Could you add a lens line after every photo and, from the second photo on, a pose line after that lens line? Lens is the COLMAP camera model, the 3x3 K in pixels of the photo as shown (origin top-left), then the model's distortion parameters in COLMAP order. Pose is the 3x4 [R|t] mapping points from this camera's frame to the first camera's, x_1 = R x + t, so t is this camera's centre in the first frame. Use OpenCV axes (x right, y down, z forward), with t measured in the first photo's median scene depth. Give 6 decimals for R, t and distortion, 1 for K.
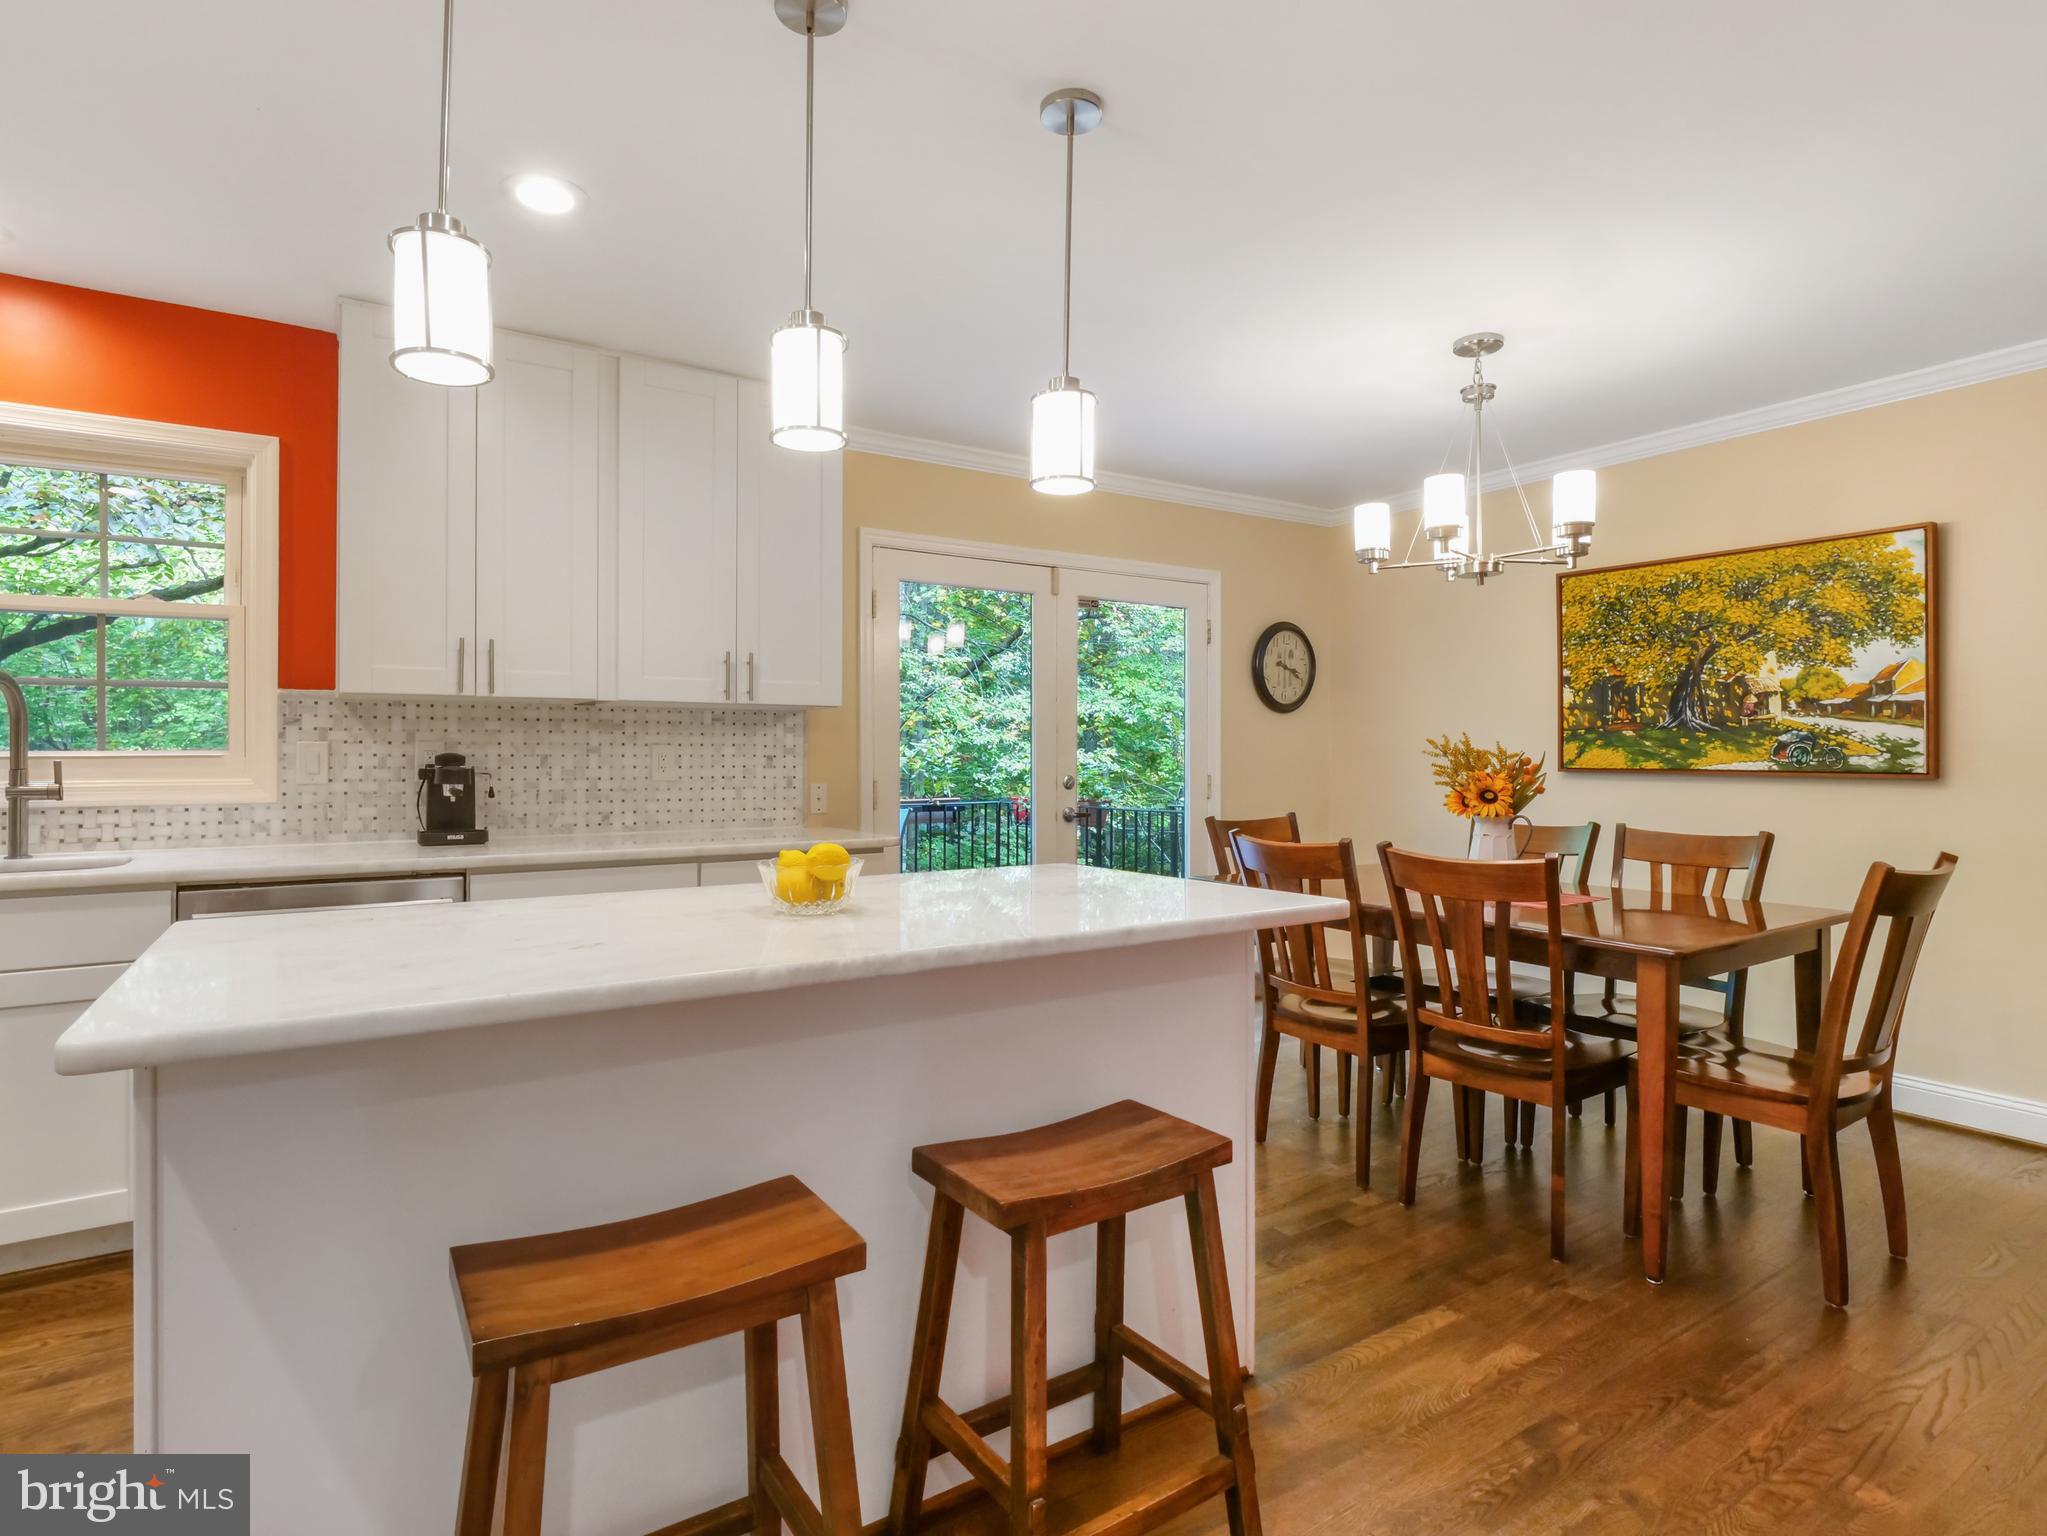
lens RADIAL K [[1035.8, 0, 968.4], [0, 1035.8, 746.8], [0, 0, 1]] dist [-0.015049, -0.002097]
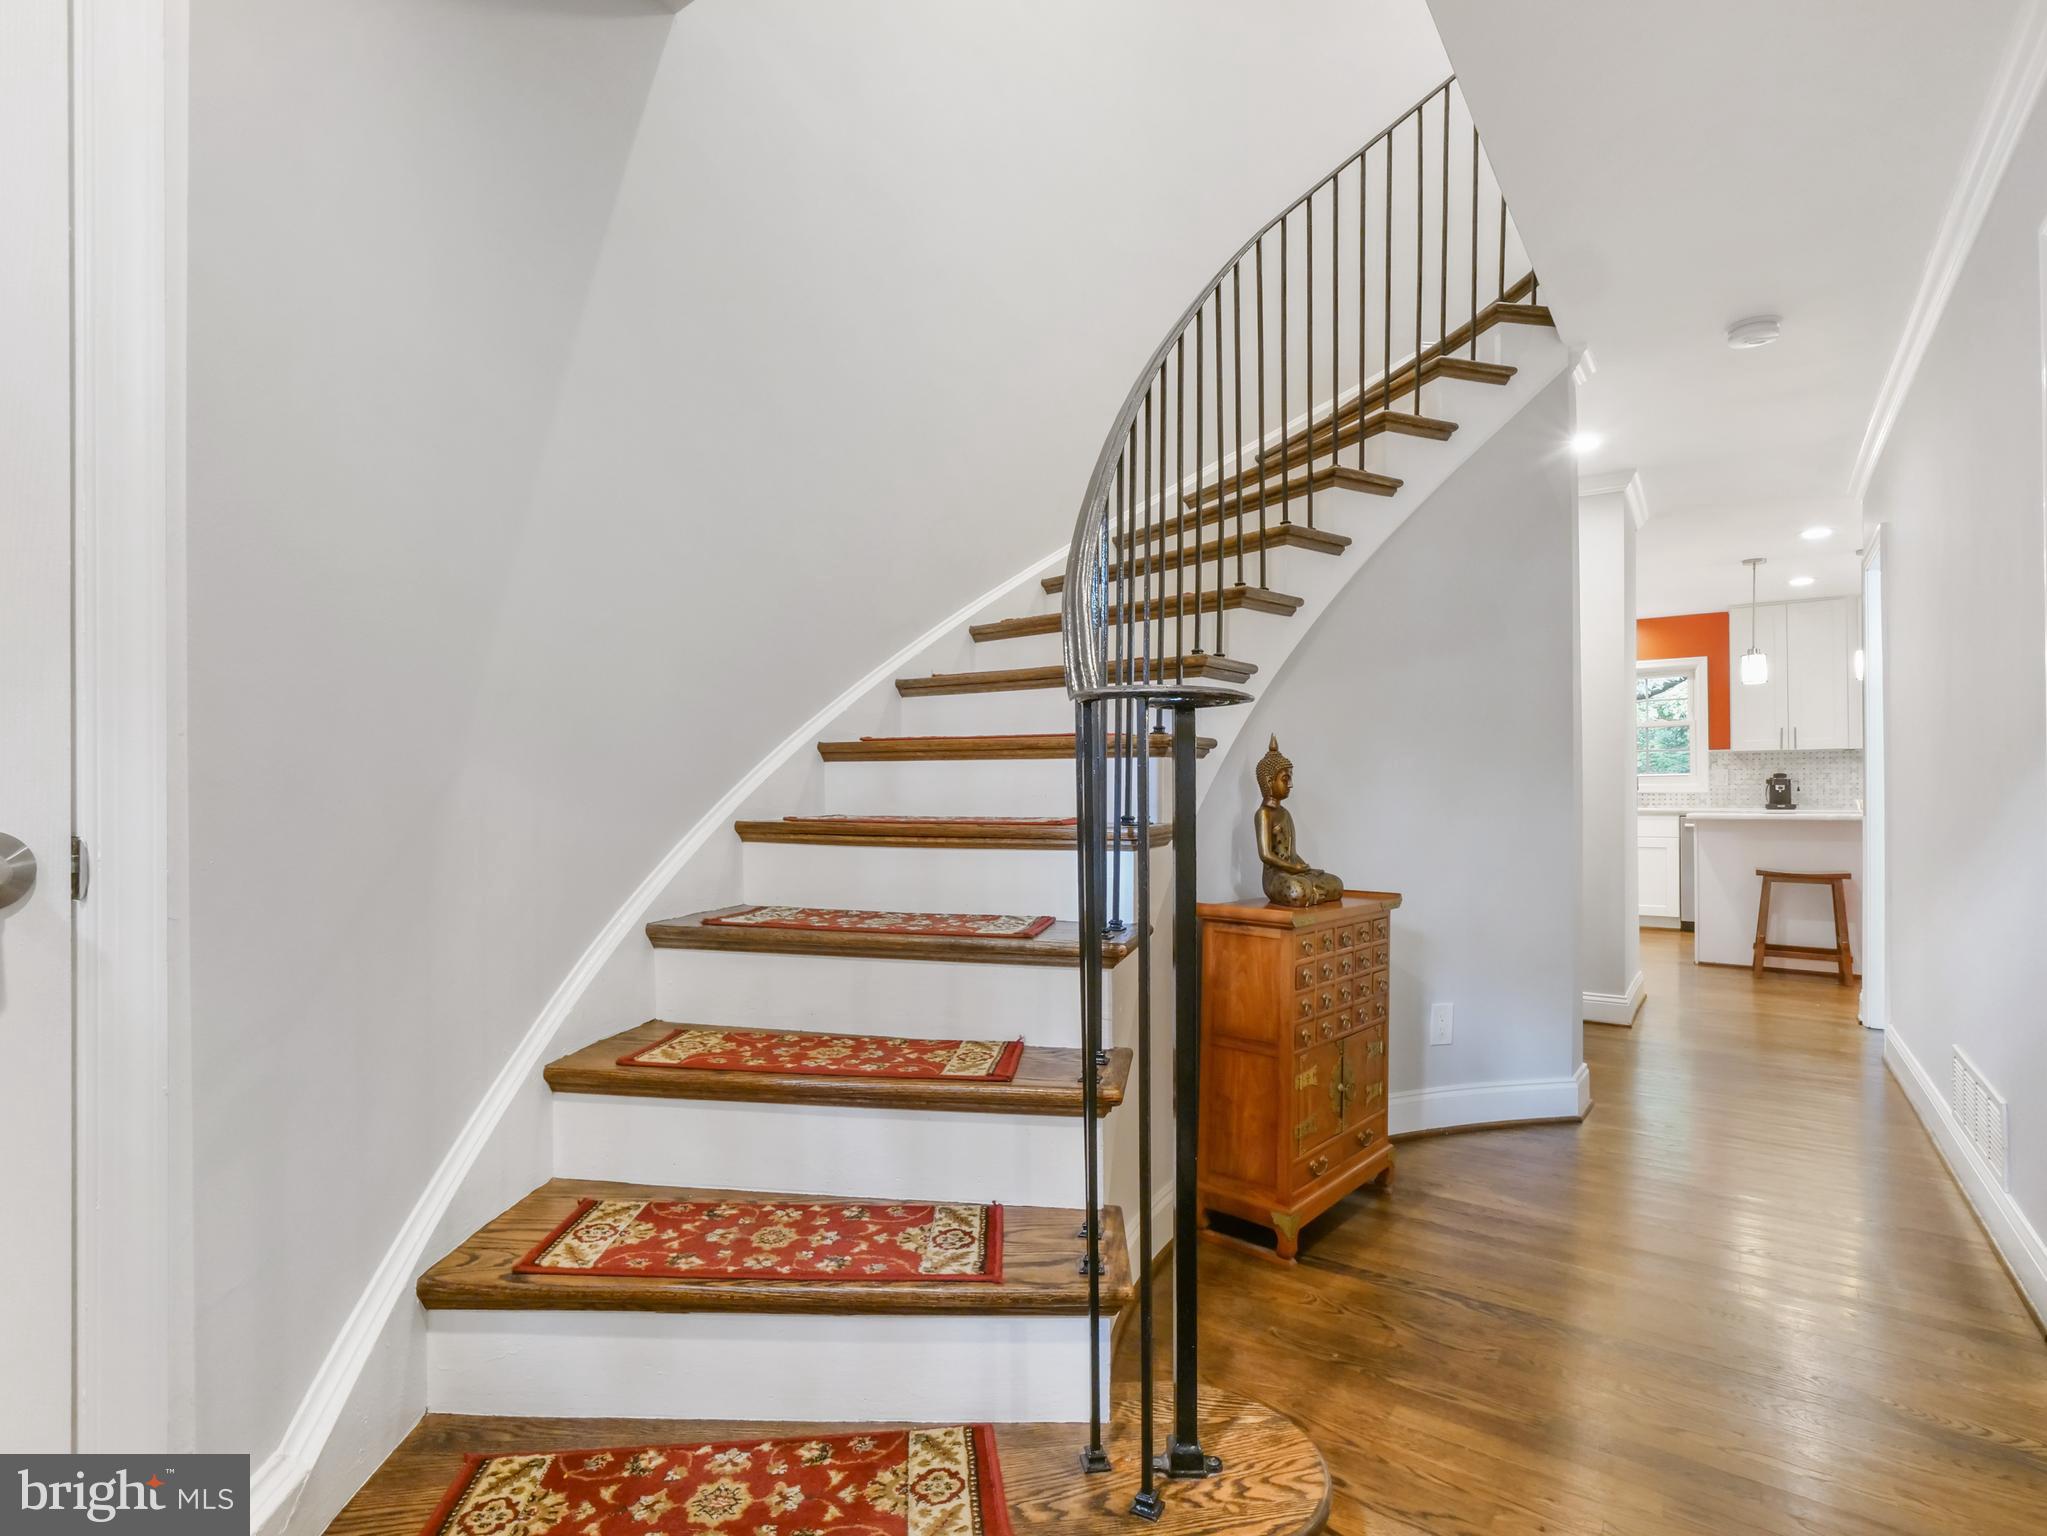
lens RADIAL K [[957.7, 0, 1020.3], [0, 957.7, 781.6], [0, 0, 1]] dist [-0.024525, -0.000438]
pose [[0.353125, -0.007352, -0.935547, 0.879365], [0.013602, 0.999904, -0.002724, 0.007583], [0.935477, -0.011764, 0.353191, -1.363307]]
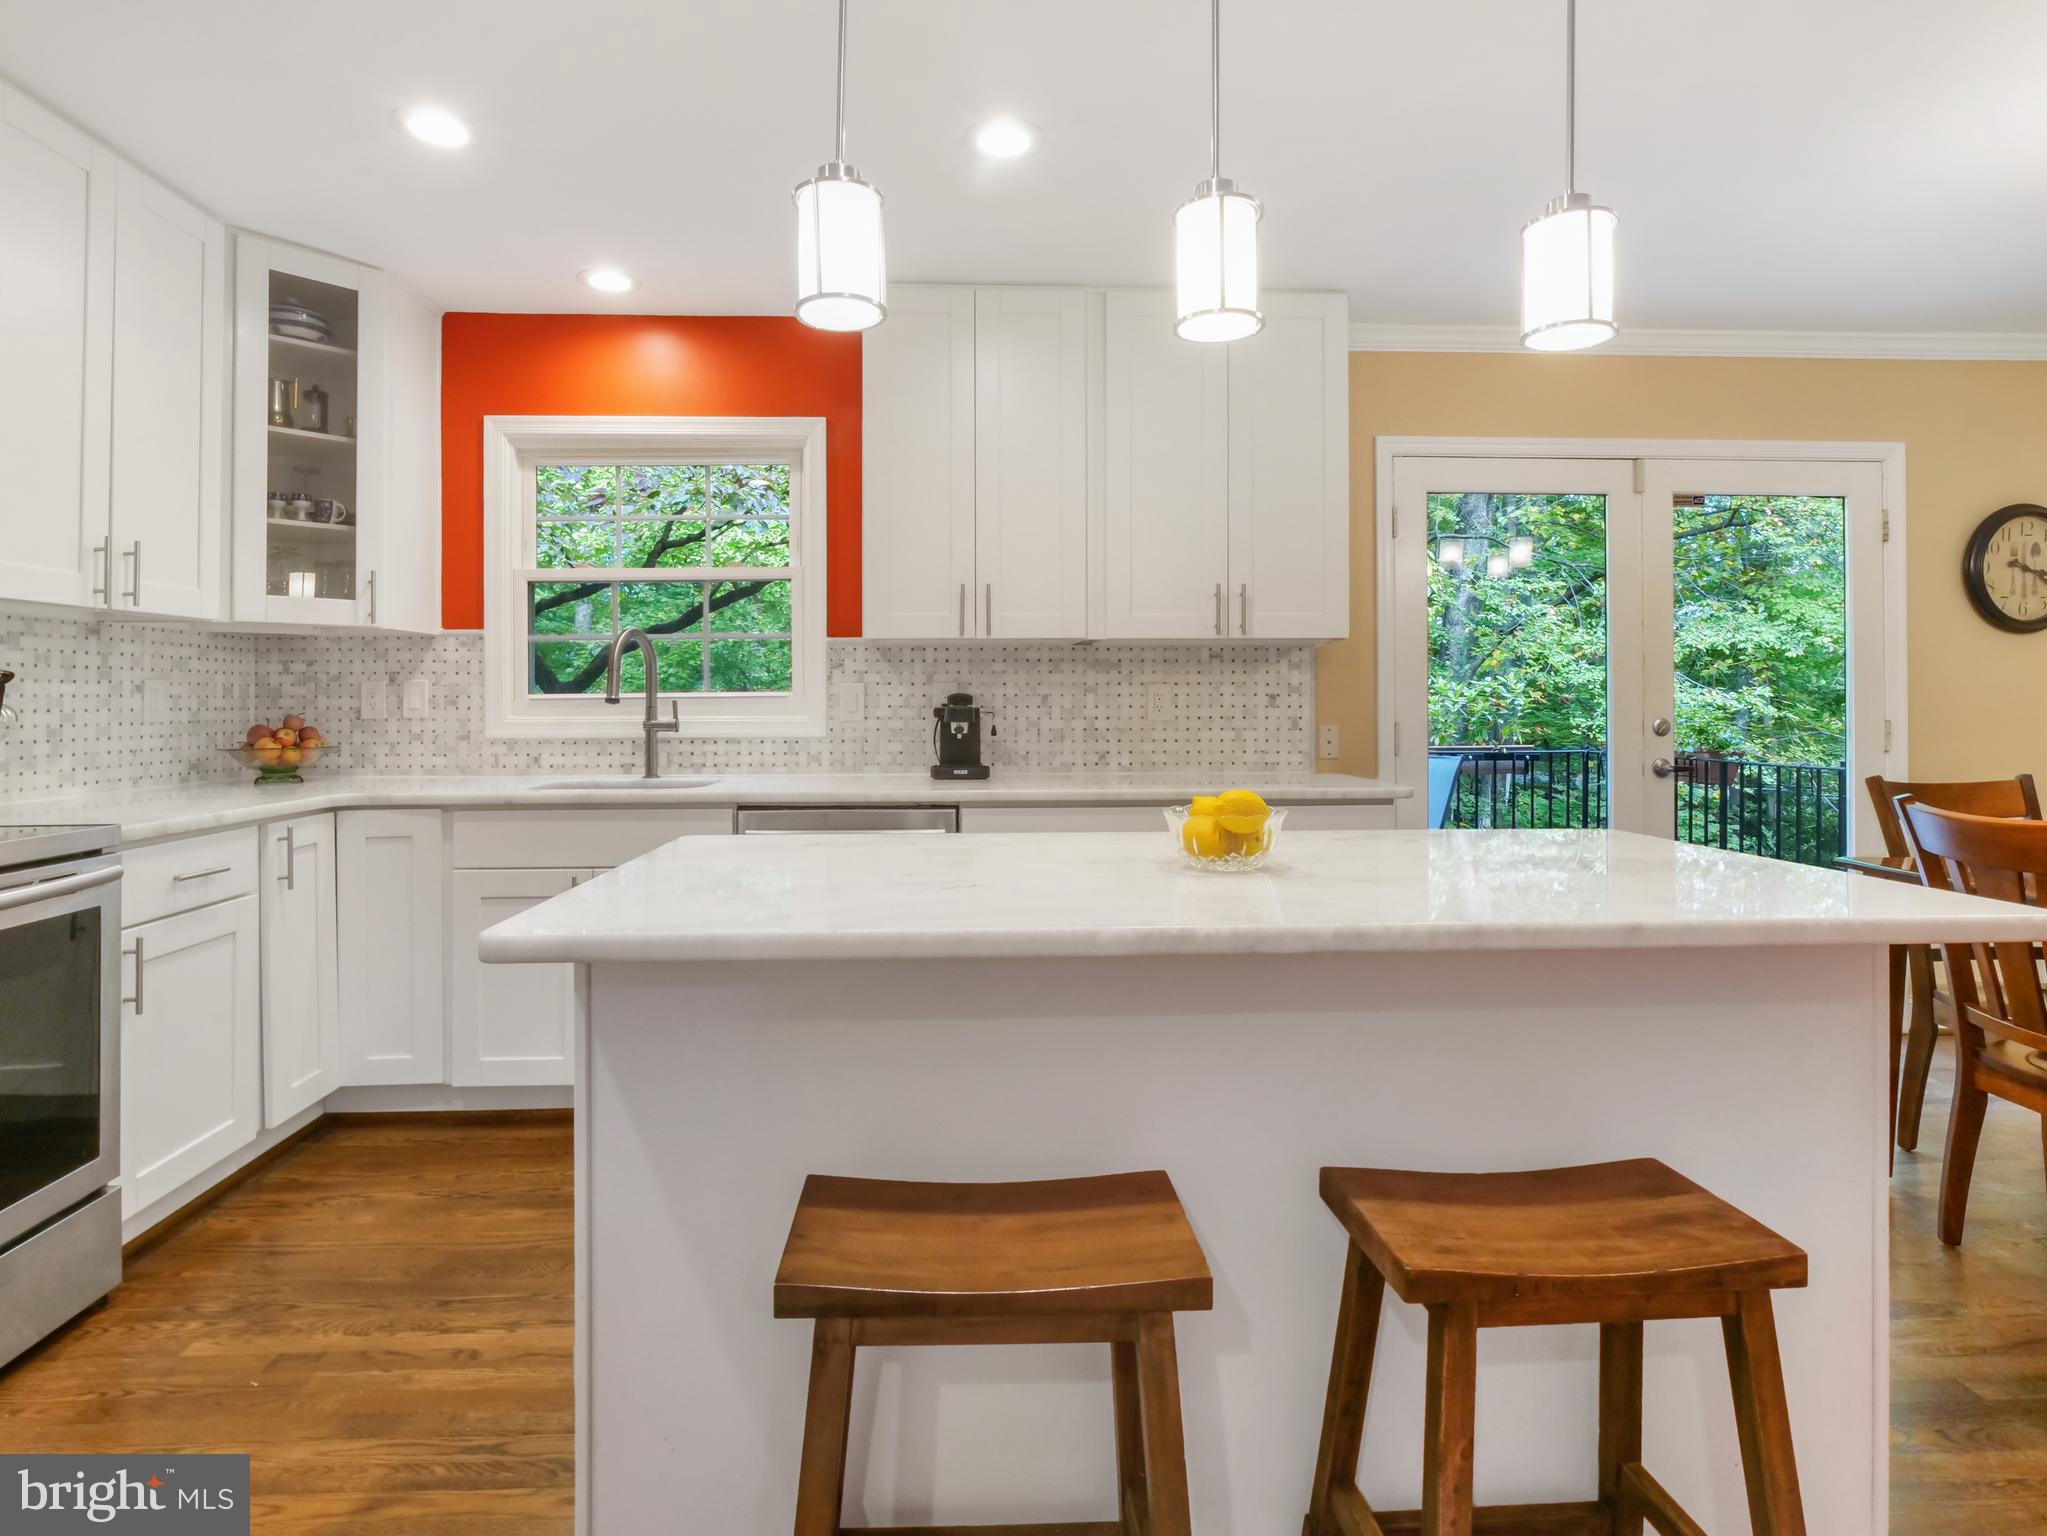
lens RADIAL K [[1035.8, 0, 1005.1], [0, 1035.8, 696.3], [0, 0, 1]] dist [-0.015049, -0.002097]
pose [[0.871278, -0.003731, -0.490776, 0.060659], [0.006499, 0.999971, 0.003936, 0.005233], [0.490747, -0.006619, 0.871277, 0.079050]]
